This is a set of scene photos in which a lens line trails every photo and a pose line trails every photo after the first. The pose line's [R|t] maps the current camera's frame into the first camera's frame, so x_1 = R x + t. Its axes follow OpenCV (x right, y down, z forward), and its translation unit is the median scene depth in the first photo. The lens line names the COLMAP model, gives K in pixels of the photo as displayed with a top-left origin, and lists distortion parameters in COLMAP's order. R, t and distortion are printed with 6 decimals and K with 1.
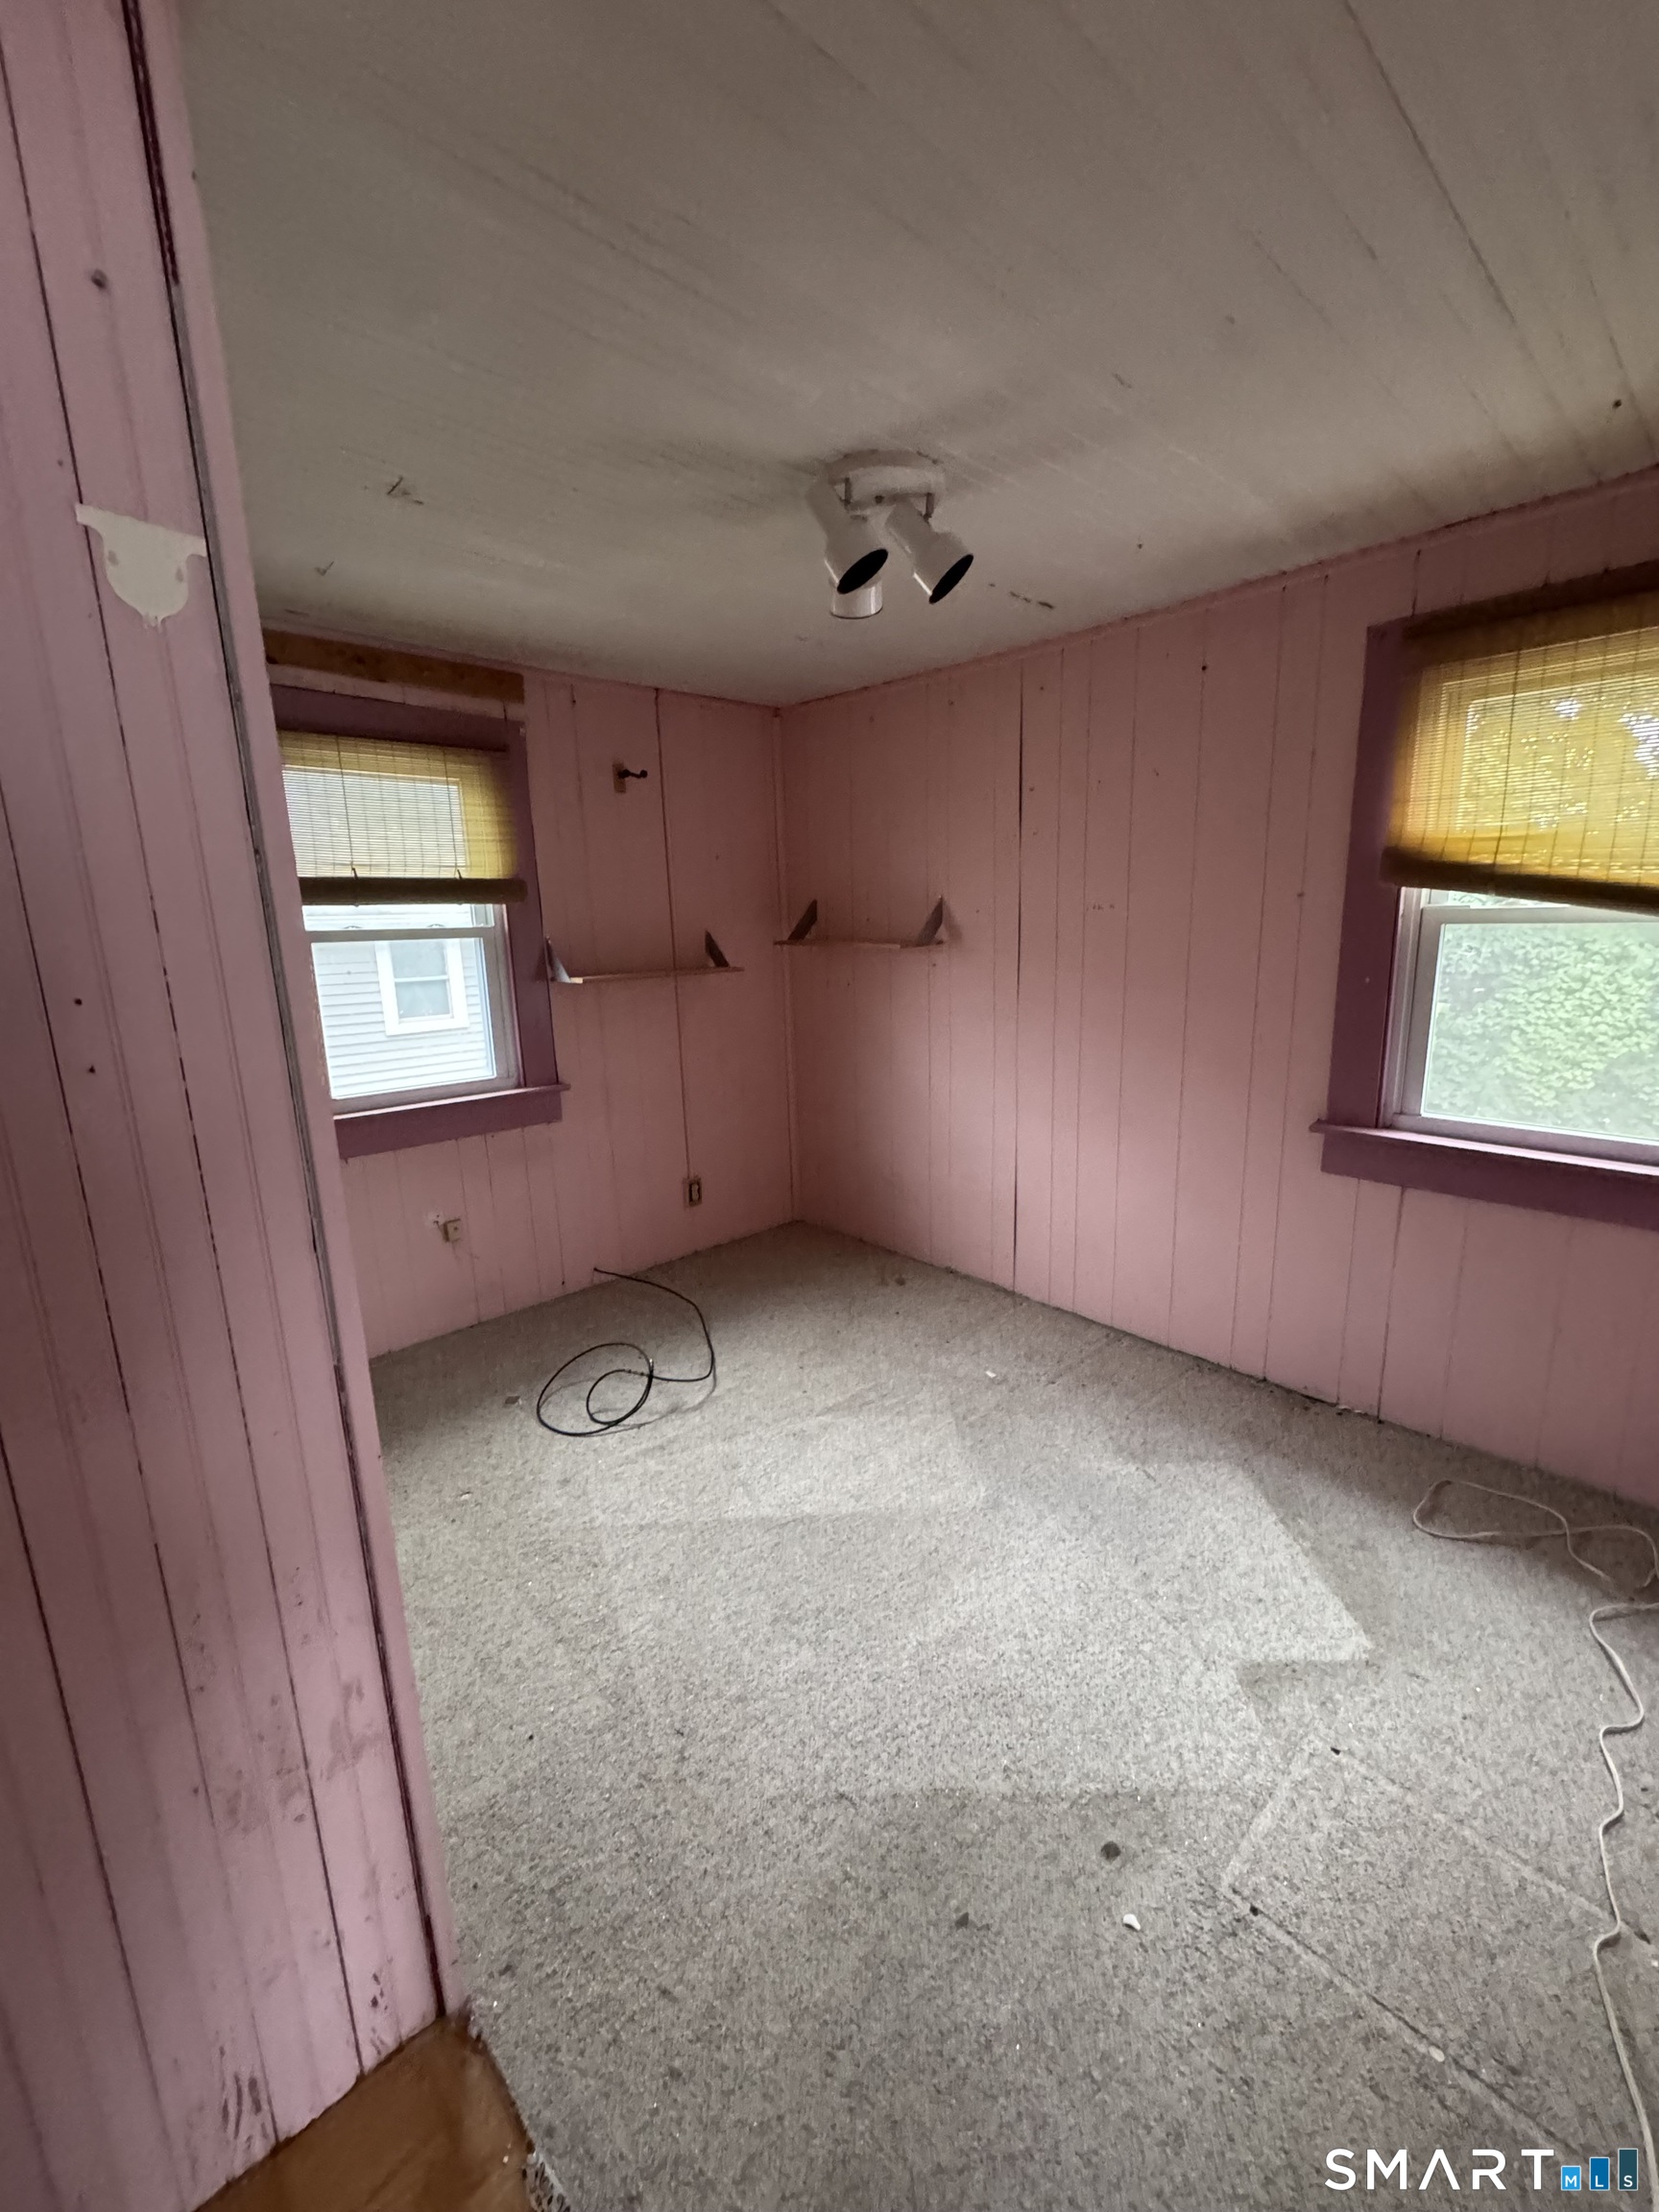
lens RADIAL K [[881.3, 0, 829.2], [0, 881.3, 1100.8], [0, 0, 1]] dist [-0.004403, 0.000112]
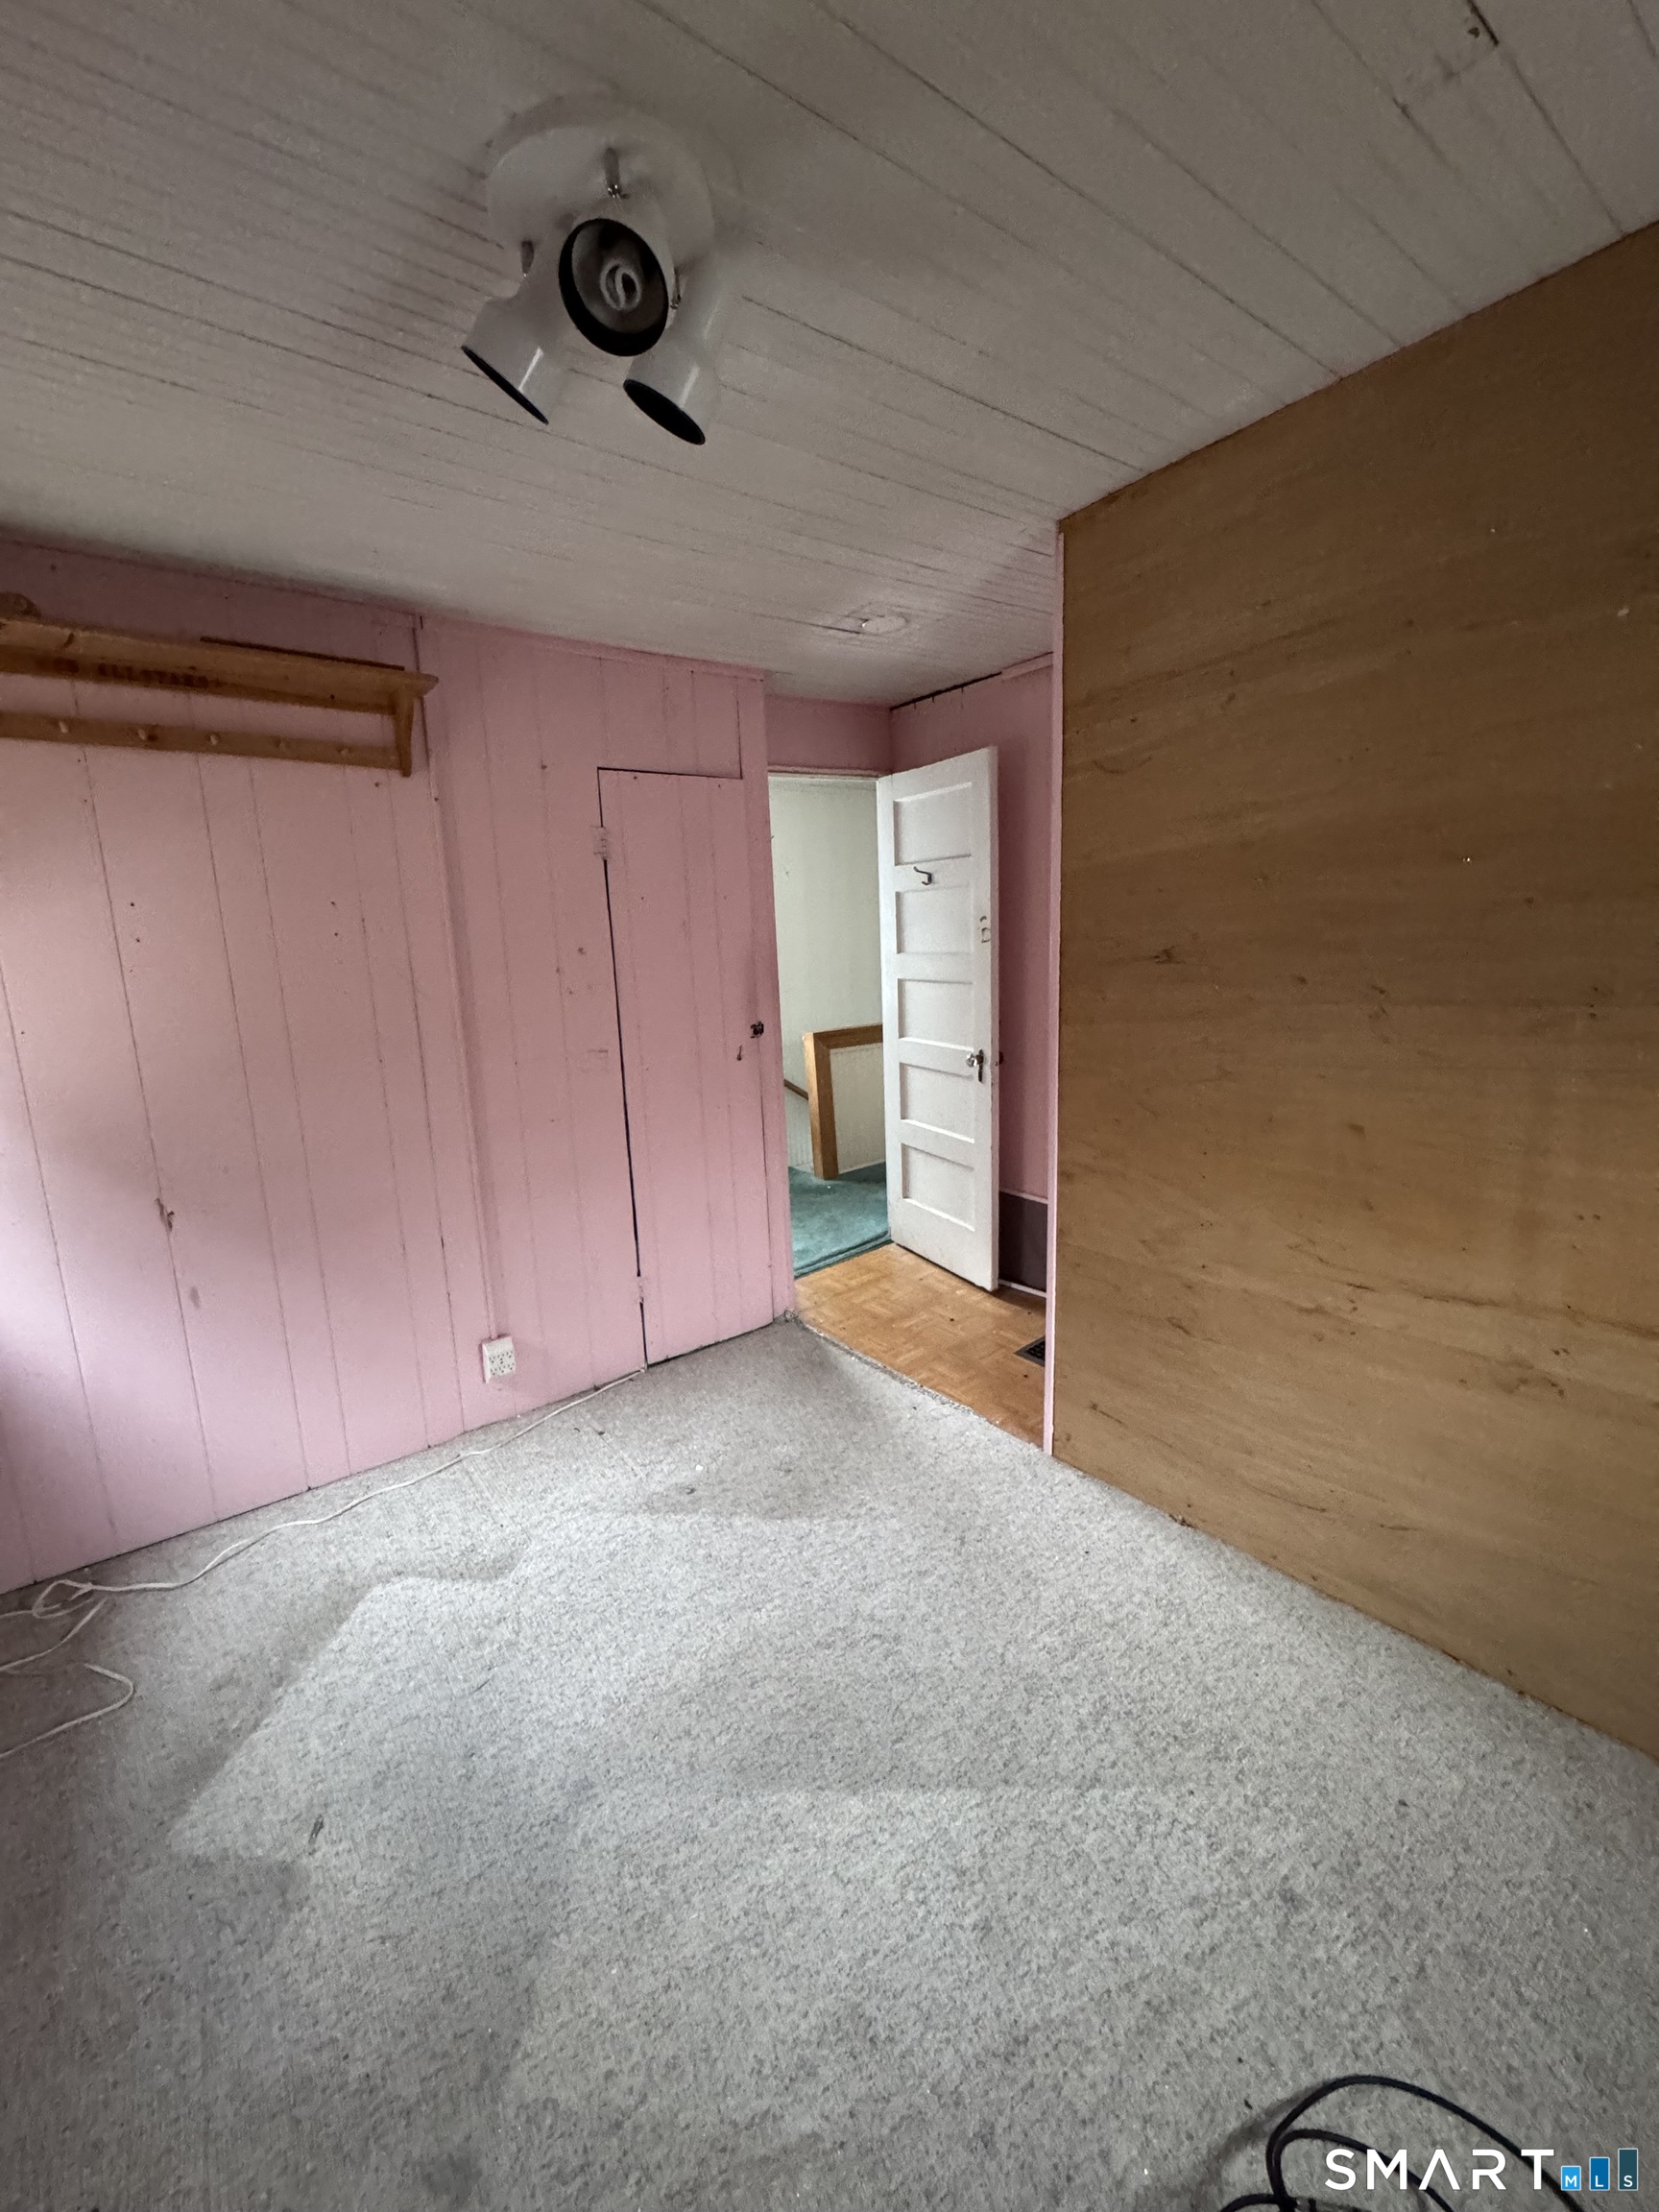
lens RADIAL K [[881.3, 0, 827.5], [0, 881.3, 1099.3], [0, 0, 1]] dist [-0.004403, 0.000112]
pose [[-0.992595, 0.052038, 0.109756, -0.132798], [0.089438, 0.924511, 0.370513, -0.351850], [-0.082190, 0.377585, -0.922320, 1.813622]]
